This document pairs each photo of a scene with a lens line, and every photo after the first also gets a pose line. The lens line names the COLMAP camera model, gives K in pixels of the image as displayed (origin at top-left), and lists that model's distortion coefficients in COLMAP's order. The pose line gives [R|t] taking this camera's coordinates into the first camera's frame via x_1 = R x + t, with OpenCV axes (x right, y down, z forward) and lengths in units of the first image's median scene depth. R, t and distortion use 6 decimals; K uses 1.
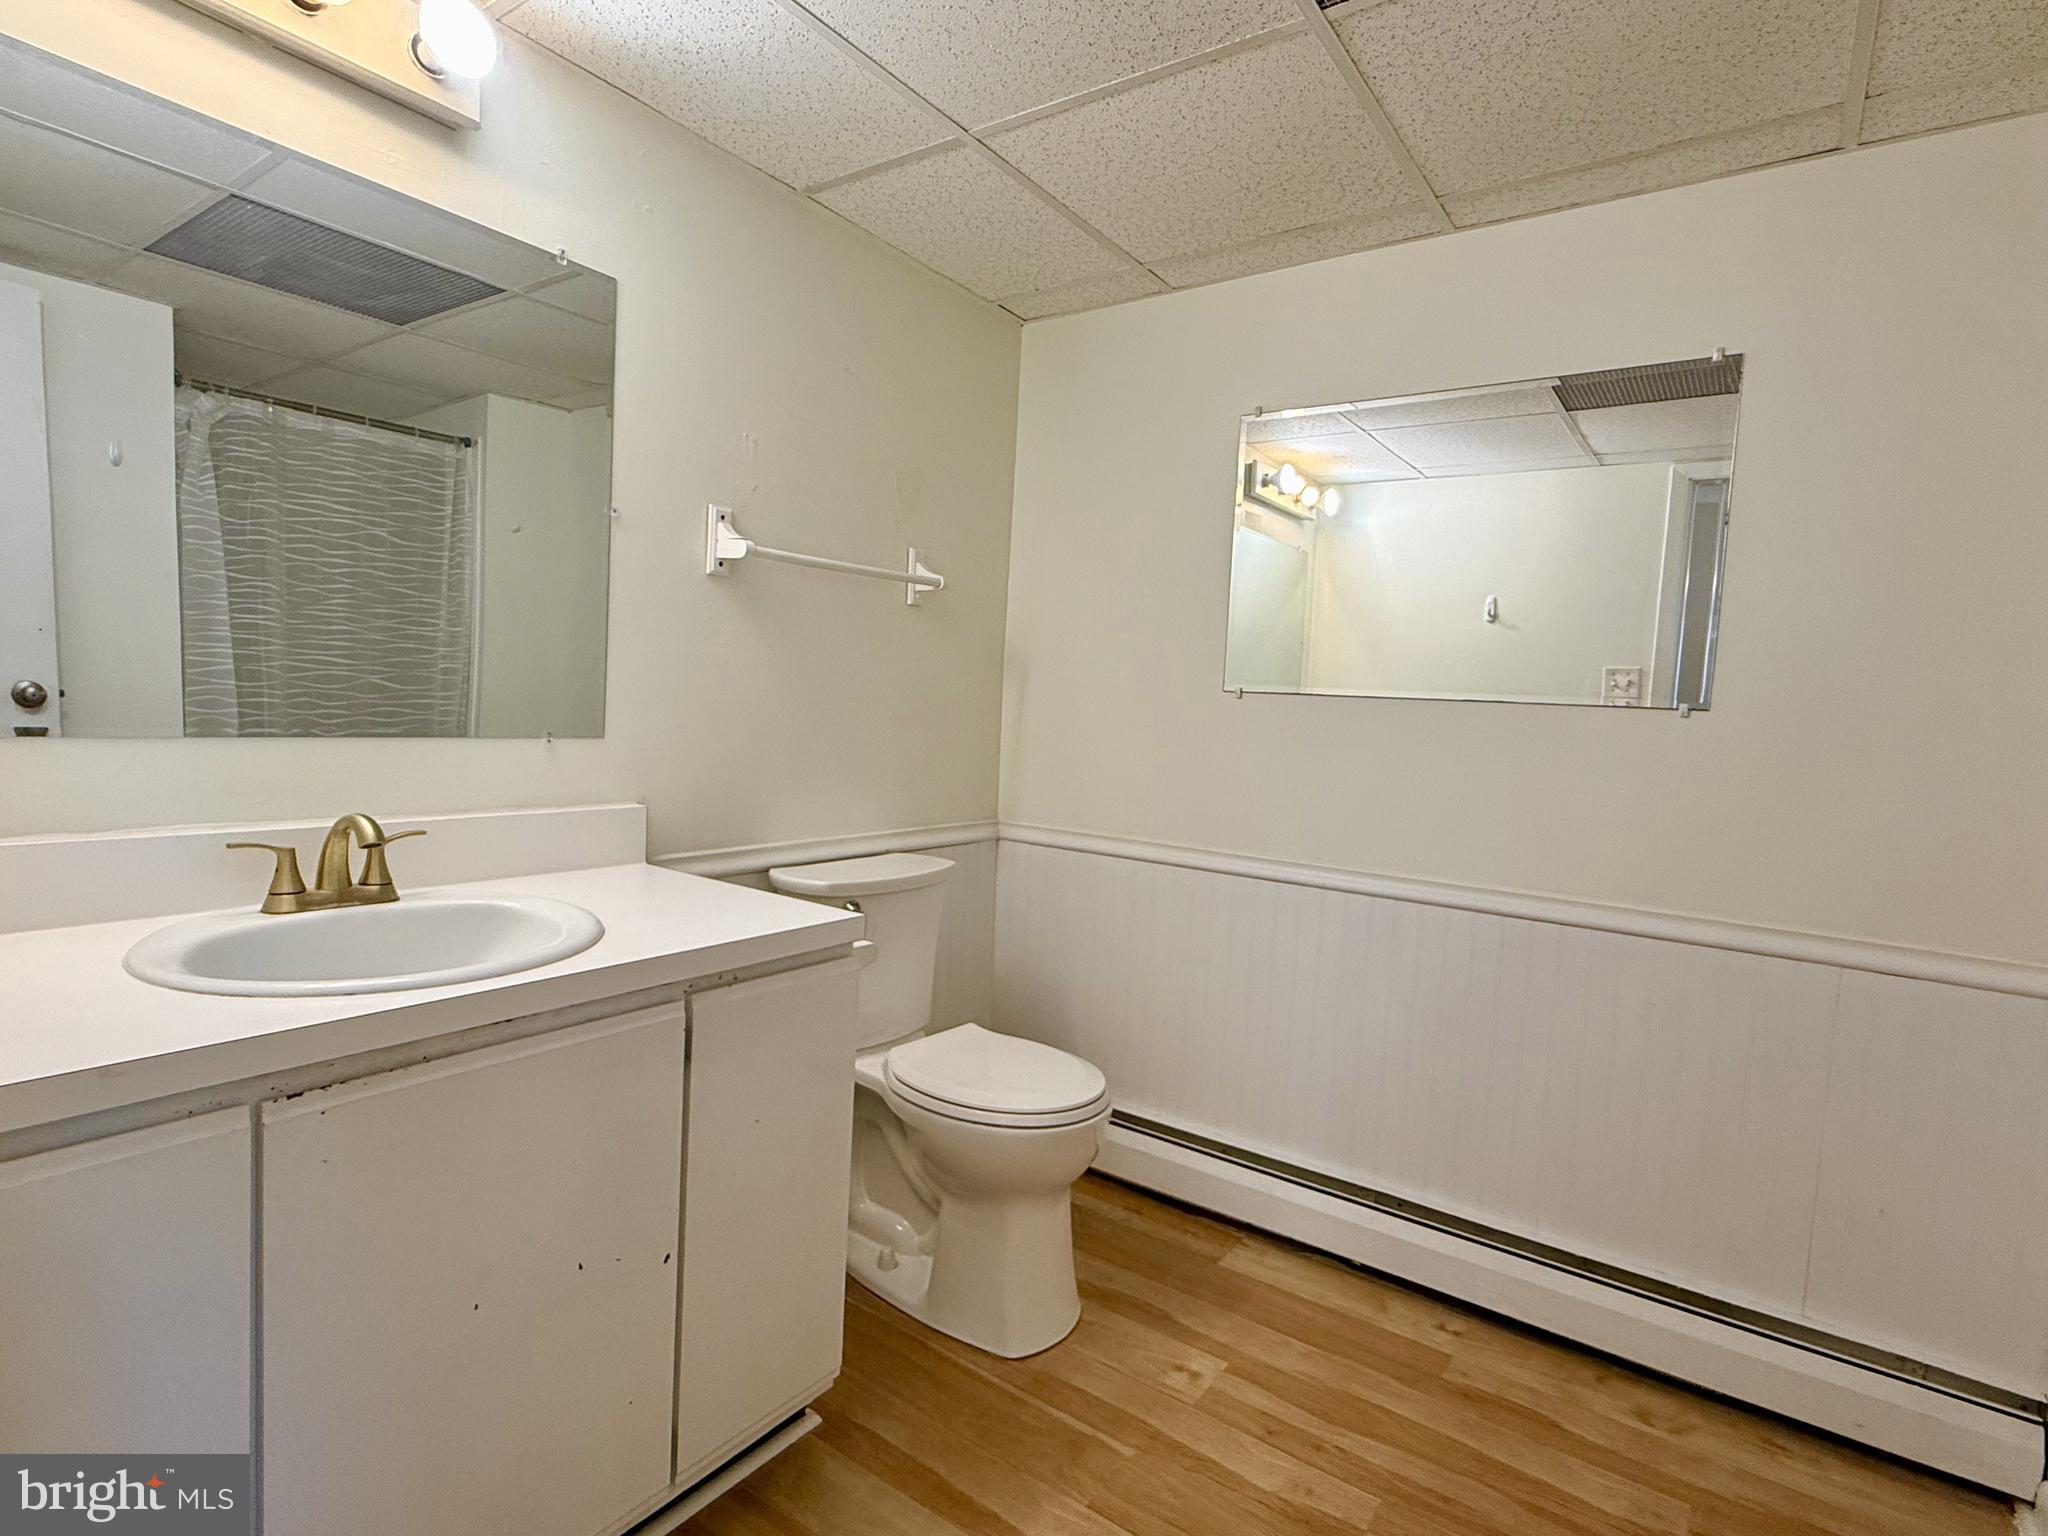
lens RADIAL K [[1040.0, 0, 1018.8], [0, 1040.0, 769.5], [0, 0, 1]] dist [-0.001065, 0.000838]
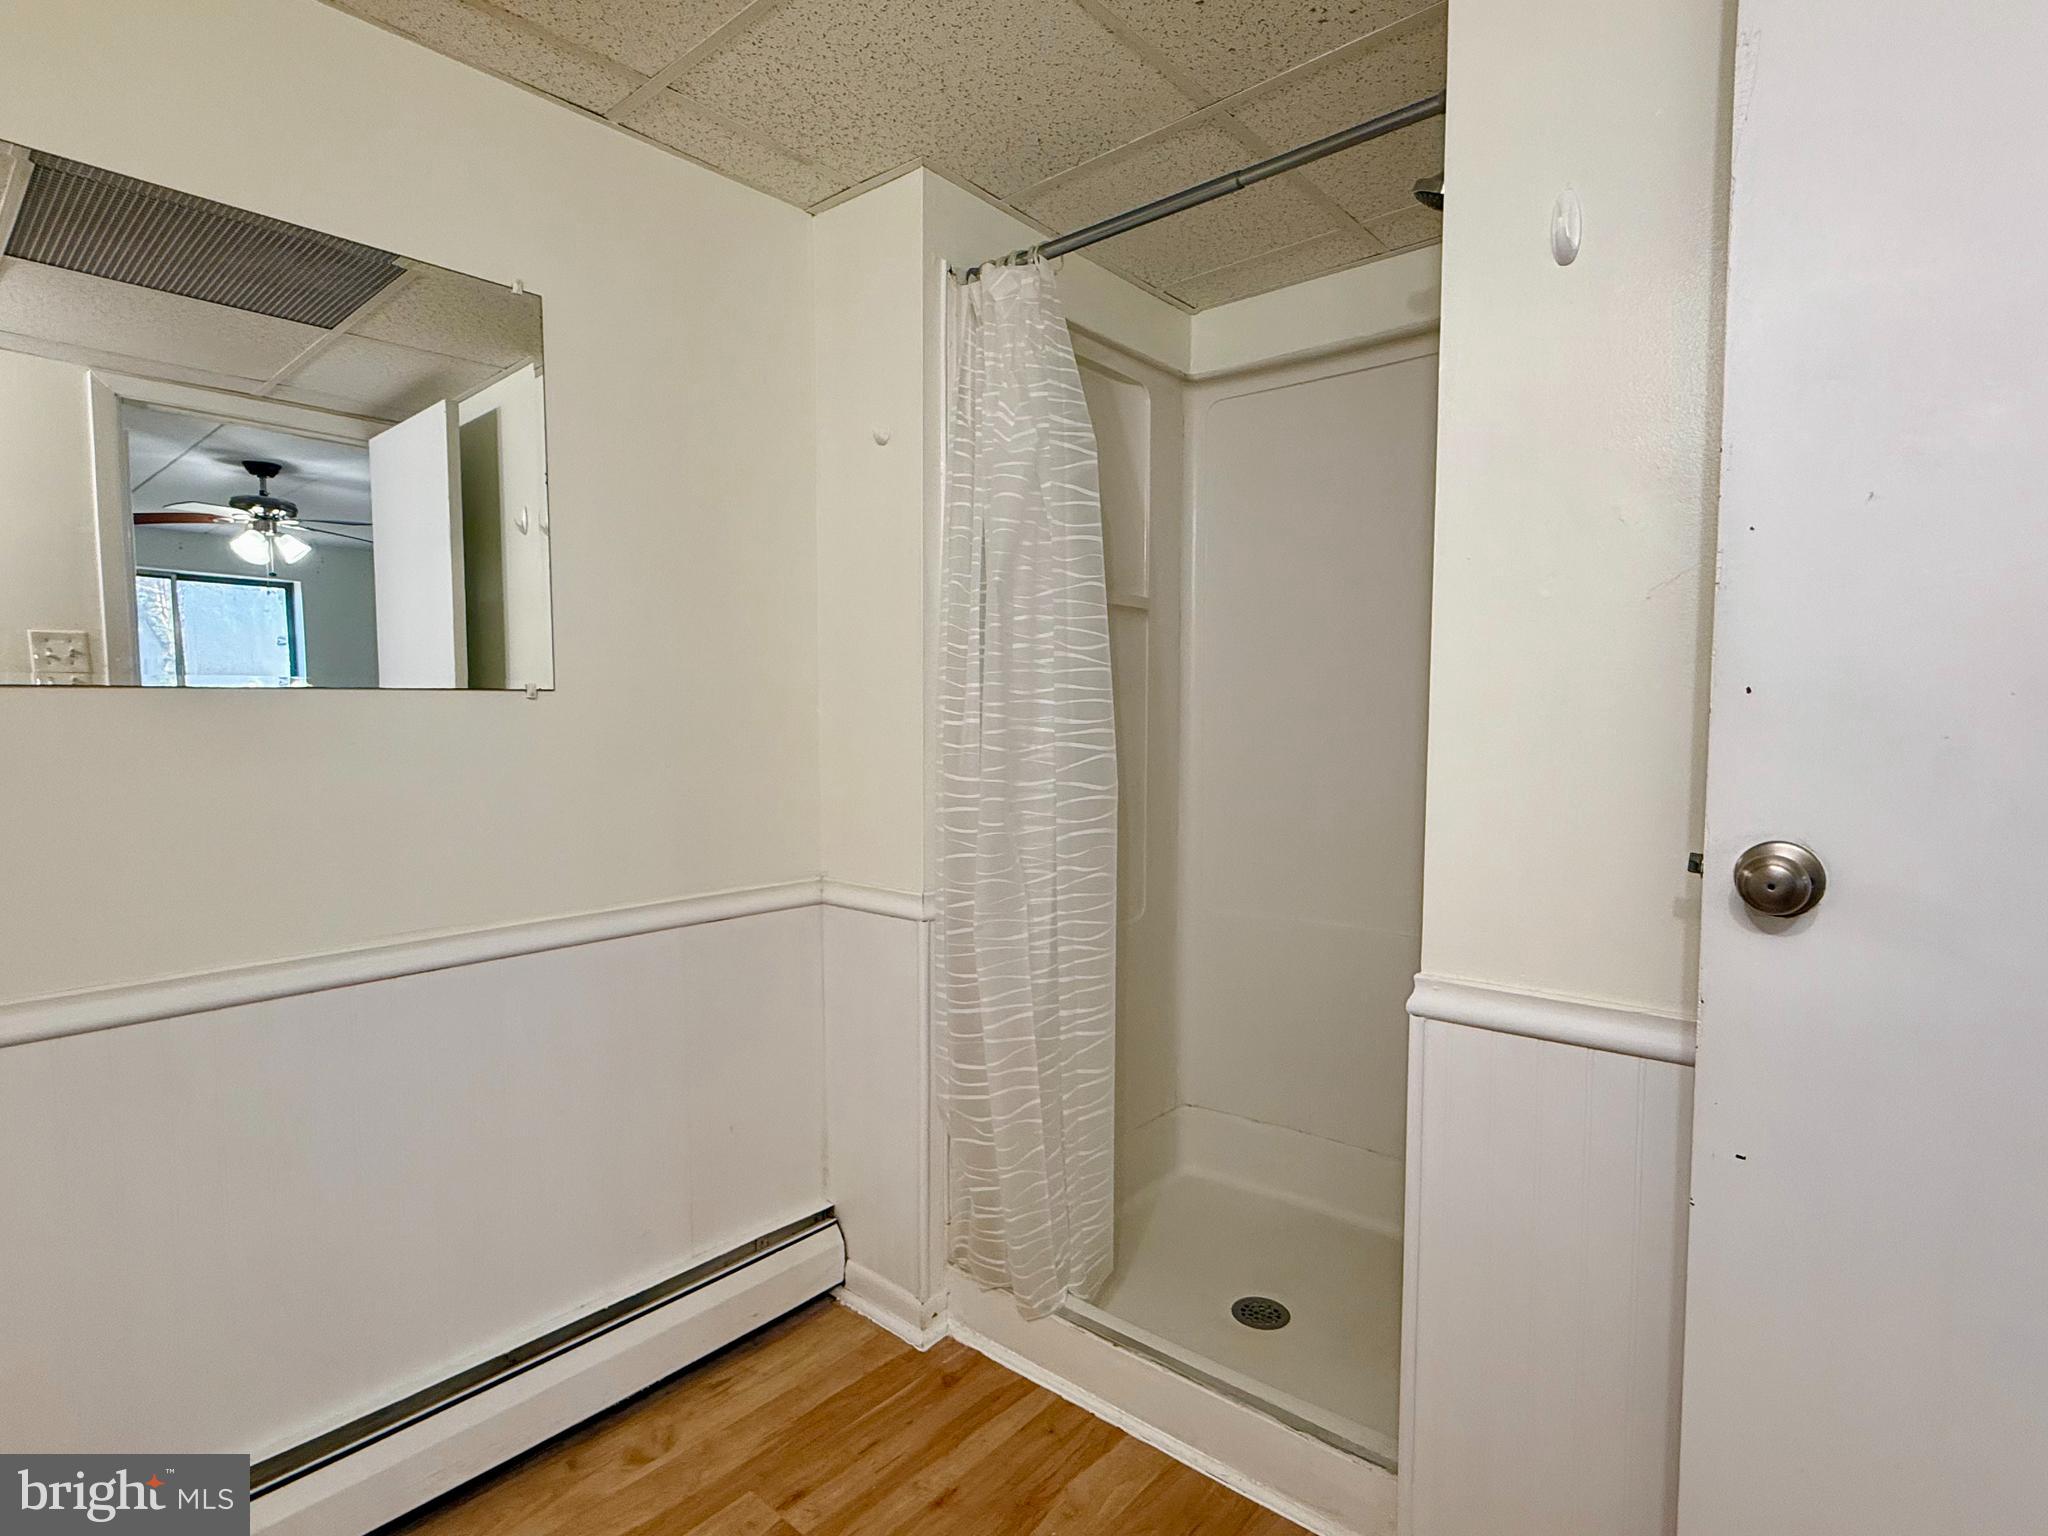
lens RADIAL K [[1040.0, 0, 1018.8], [0, 1040.0, 769.5], [0, 0, 1]] dist [-0.001065, 0.000838]
pose [[0.103448, -0.113955, 0.988085, -0.200468], [0.078436, 0.991256, 0.106108, -0.054008], [-0.991537, 0.066525, 0.111481, 0.506736]]
